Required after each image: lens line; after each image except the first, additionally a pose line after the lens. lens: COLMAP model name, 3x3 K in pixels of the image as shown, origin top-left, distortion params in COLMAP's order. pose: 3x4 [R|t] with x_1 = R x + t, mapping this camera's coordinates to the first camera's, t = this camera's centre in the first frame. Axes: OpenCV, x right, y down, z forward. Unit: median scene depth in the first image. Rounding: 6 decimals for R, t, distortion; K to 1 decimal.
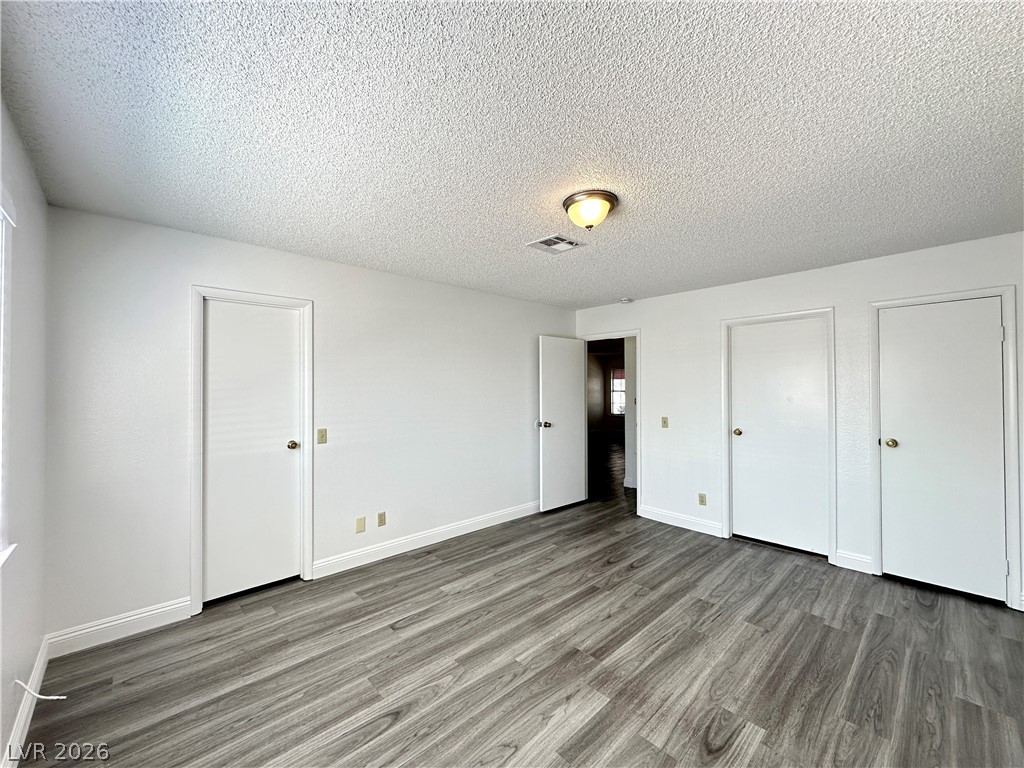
lens RADIAL K [[407.8, 0, 511.8], [0, 407.8, 383.6], [0, 0, 1]] dist [-0.000480, -0.000931]
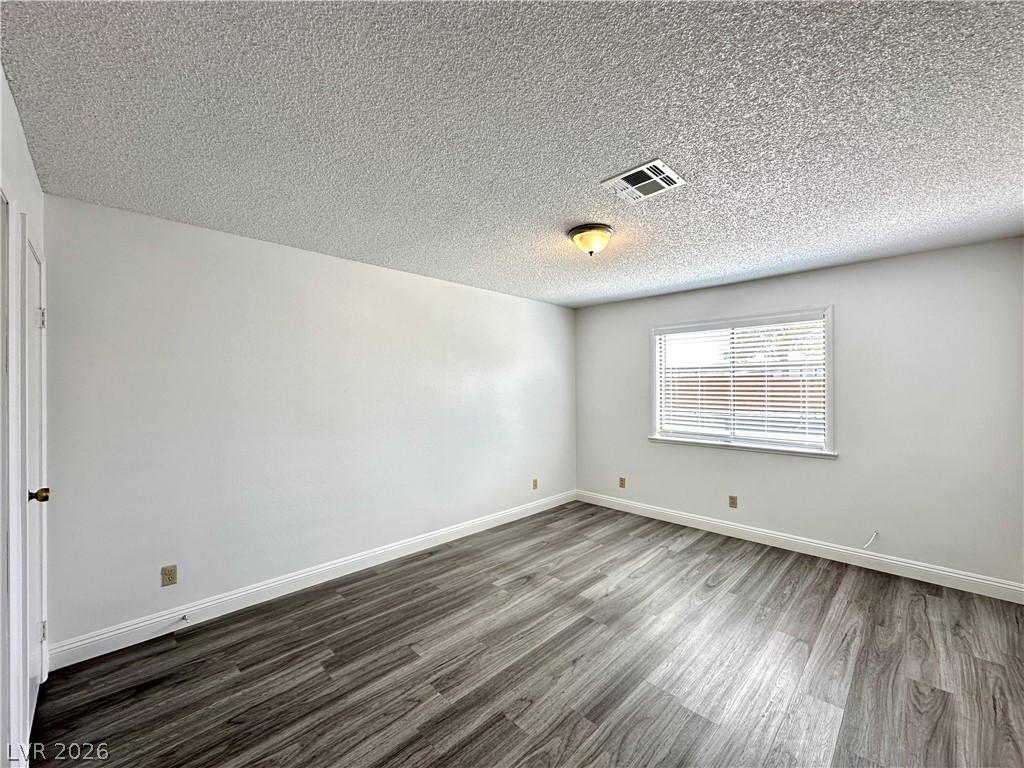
lens RADIAL K [[407.8, 0, 515.4], [0, 407.8, 390.1], [0, 0, 1]] dist [-0.000480, -0.000931]
pose [[-0.999088, 0.005183, -0.042383, 0.431913], [0.005321, 0.999981, -0.003131, 0.019871], [0.042366, -0.003354, -0.999097, 2.014071]]
